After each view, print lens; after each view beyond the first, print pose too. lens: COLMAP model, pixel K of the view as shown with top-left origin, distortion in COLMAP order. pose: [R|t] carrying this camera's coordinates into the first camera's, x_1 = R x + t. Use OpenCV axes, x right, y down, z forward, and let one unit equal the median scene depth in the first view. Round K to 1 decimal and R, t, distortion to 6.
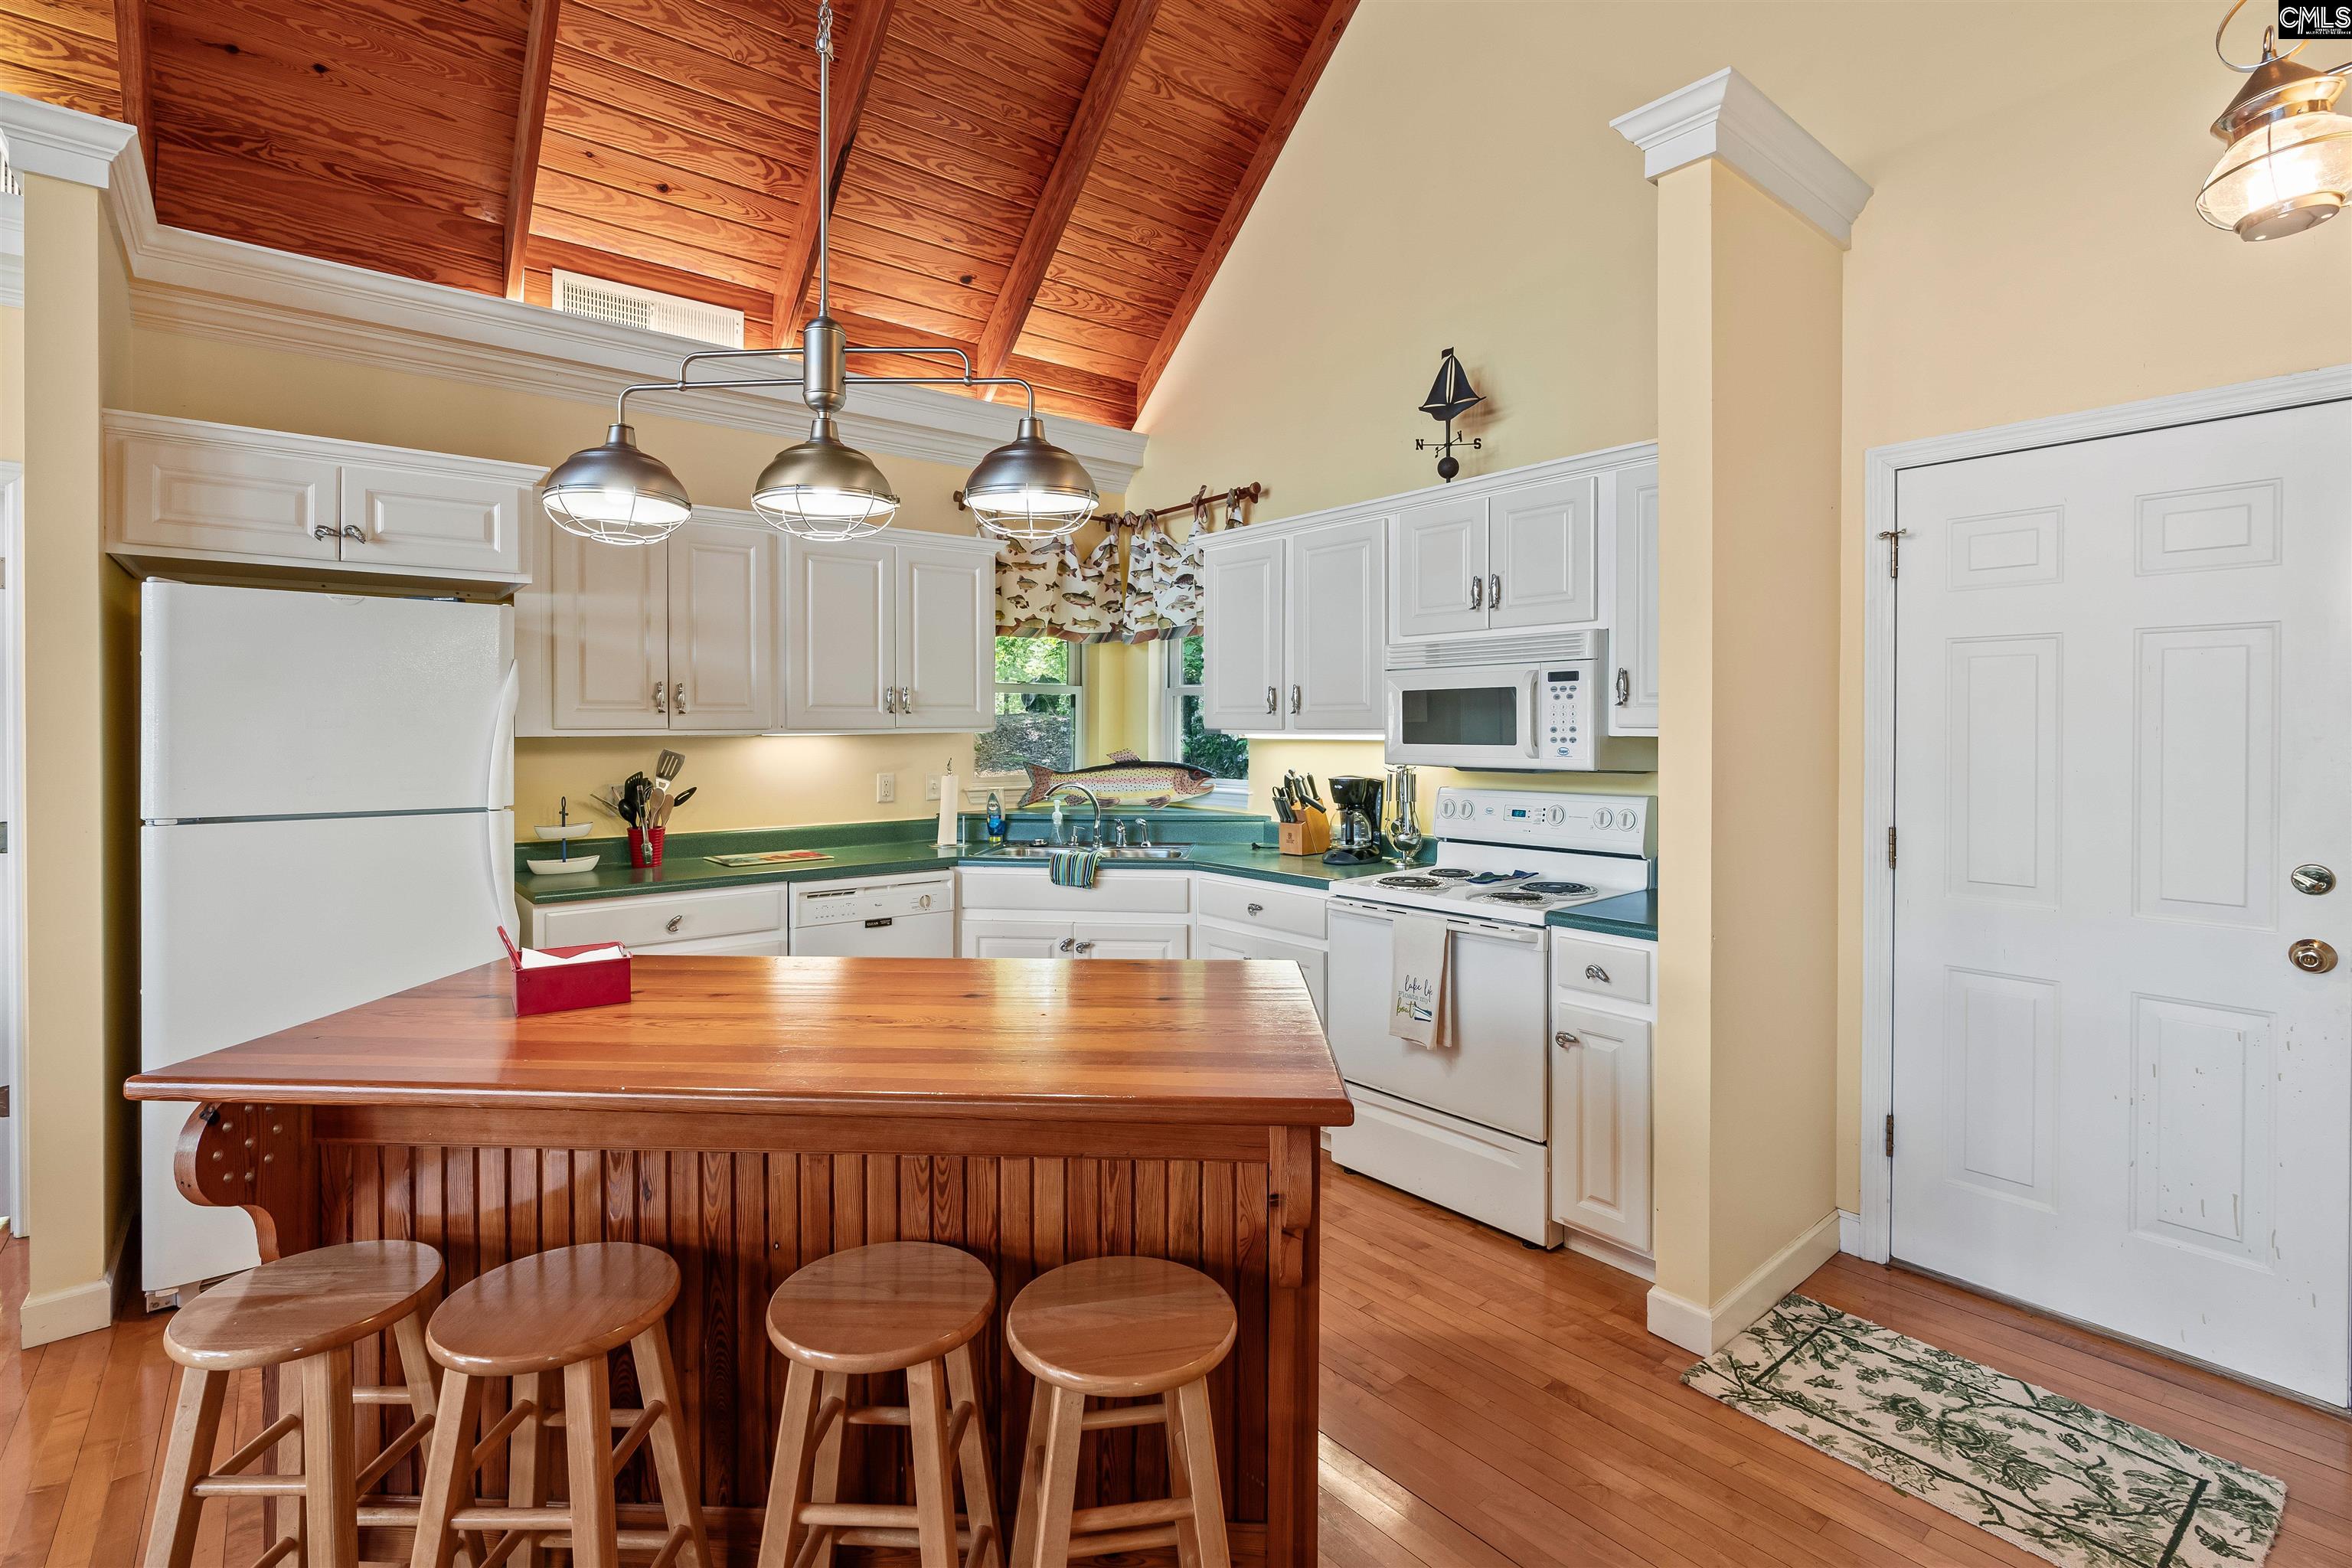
lens RADIAL K [[1121.1, 0, 1177.2], [0, 1121.1, 741.7], [0, 0, 1]] dist [-0.009066, 0.001203]
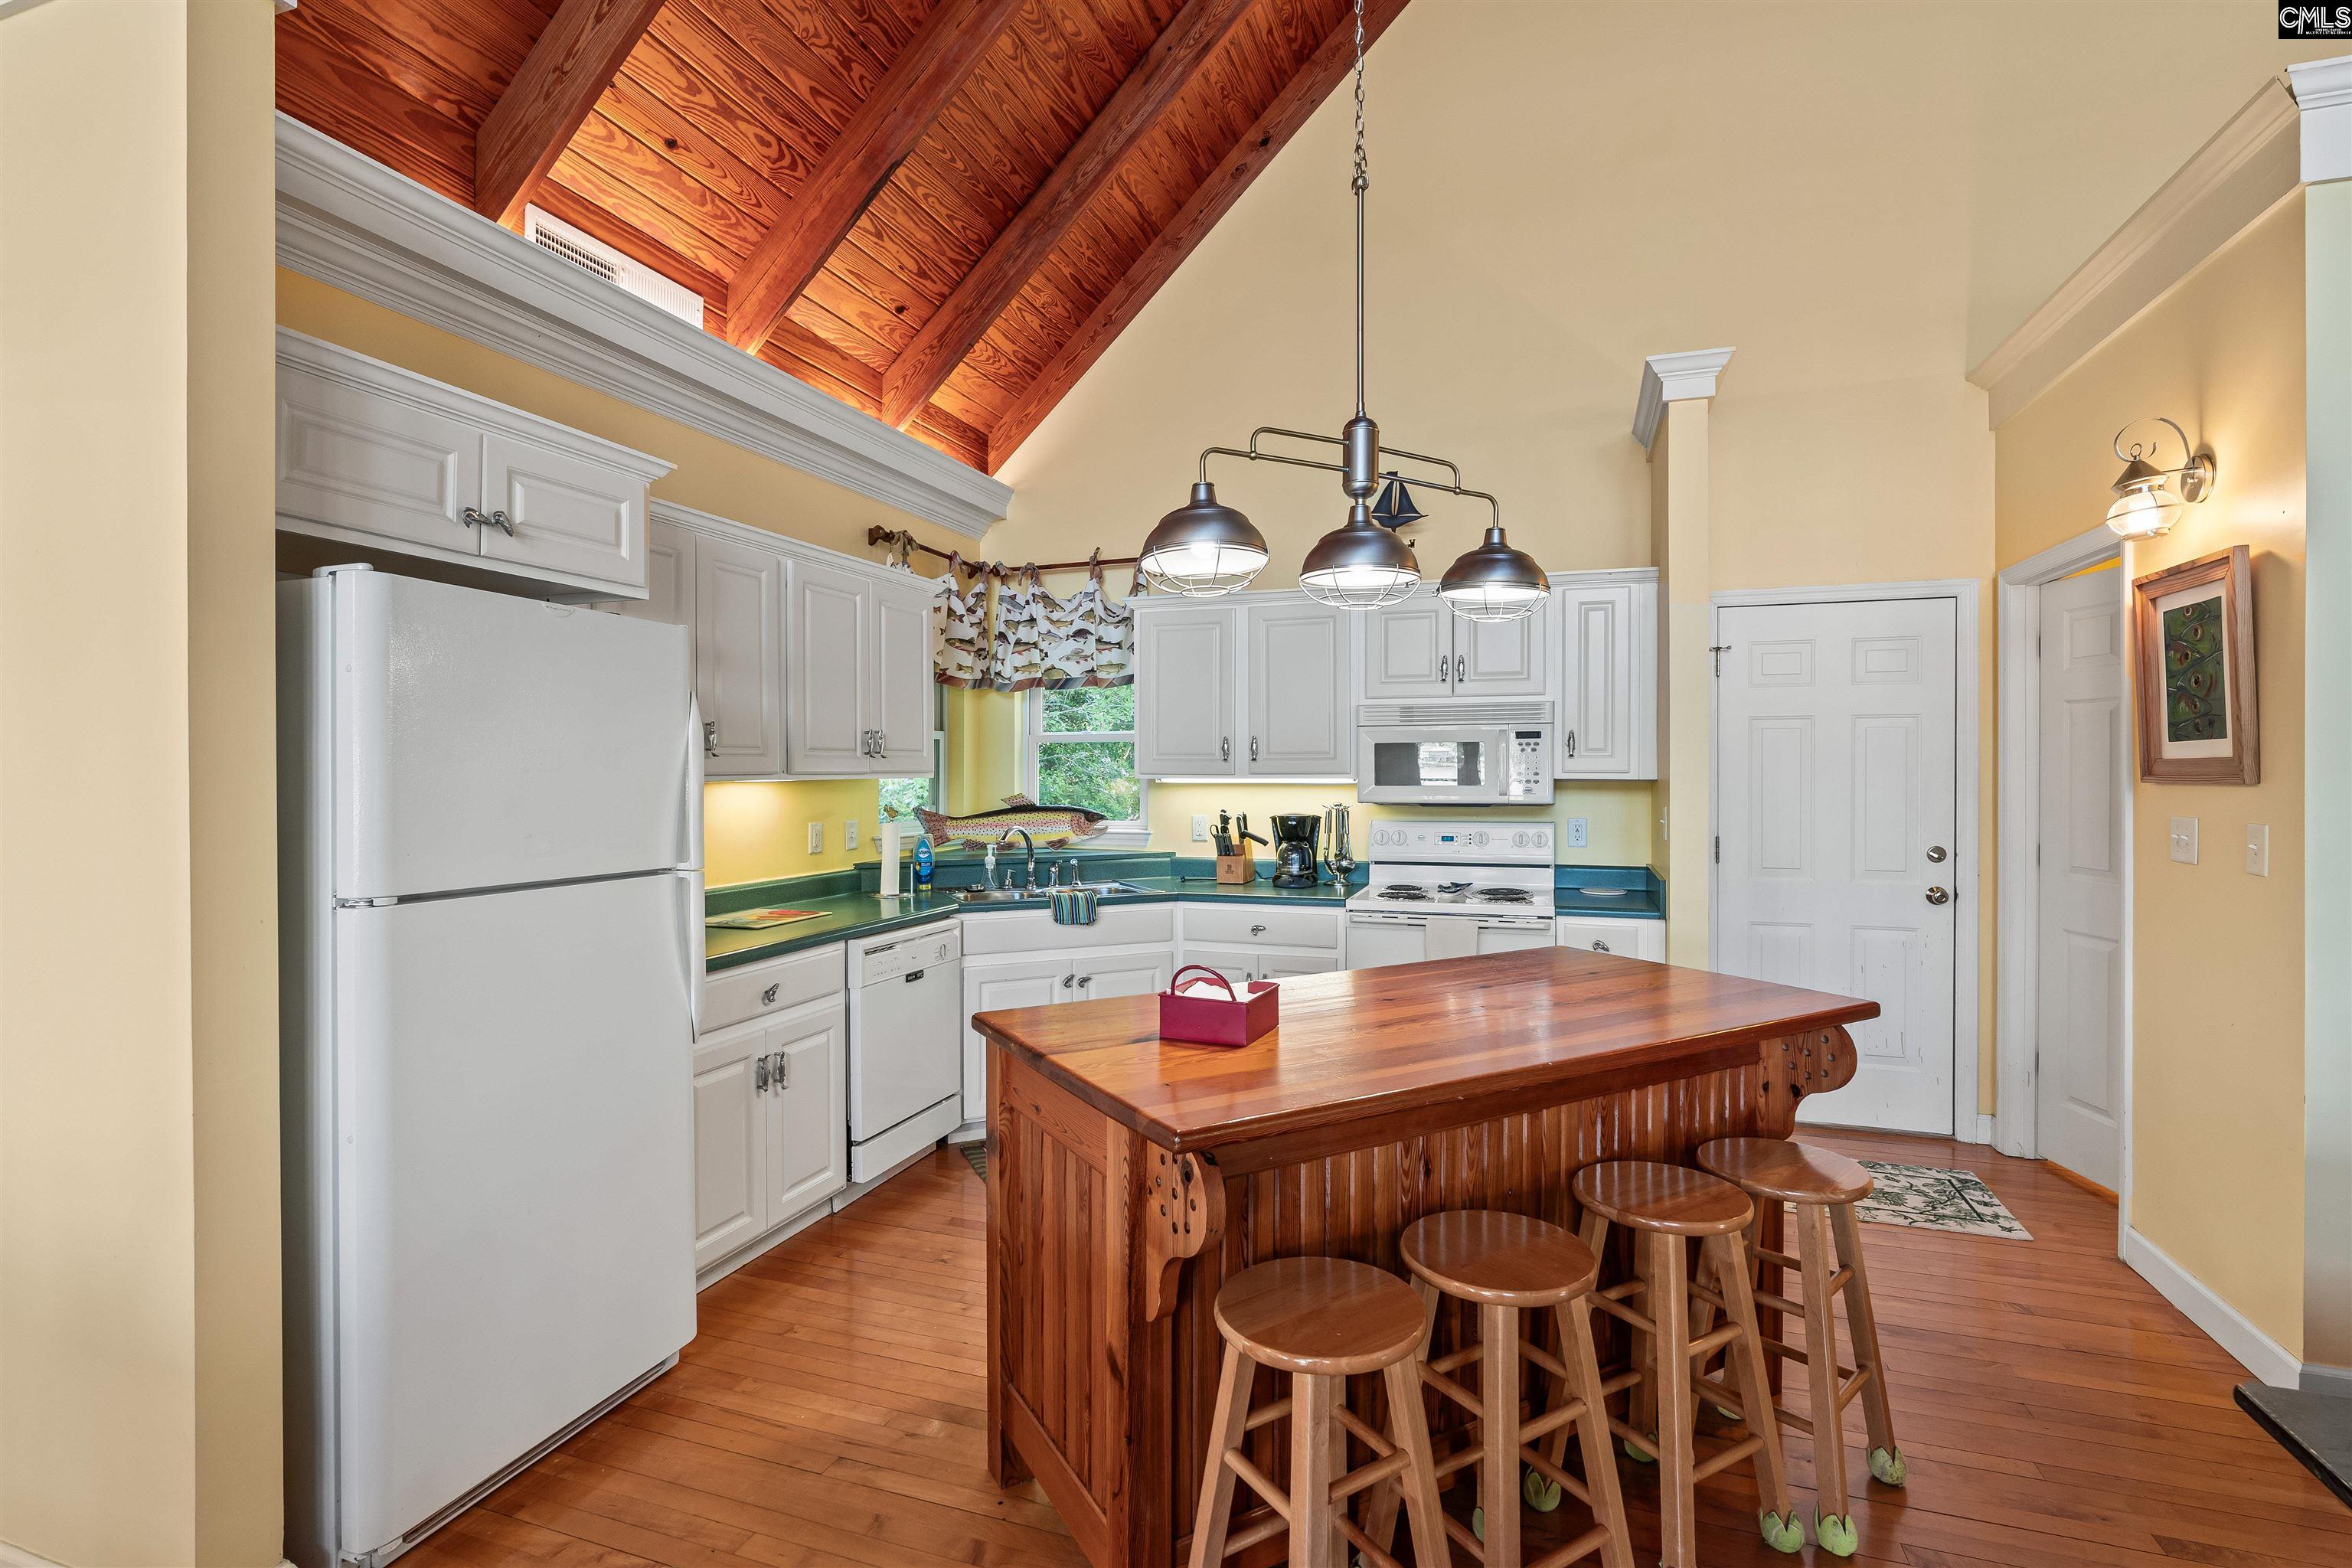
lens RADIAL K [[1119.1, 0, 1176.0], [0, 1119.1, 784.0], [0, 0, 1]] dist [-0.009027, 0.000358]
pose [[0.838834, -0.005301, 0.544361, -0.603011], [0.007413, 0.999971, -0.001685, 0.000303], [-0.544336, 0.005449, 0.838850, 0.074410]]
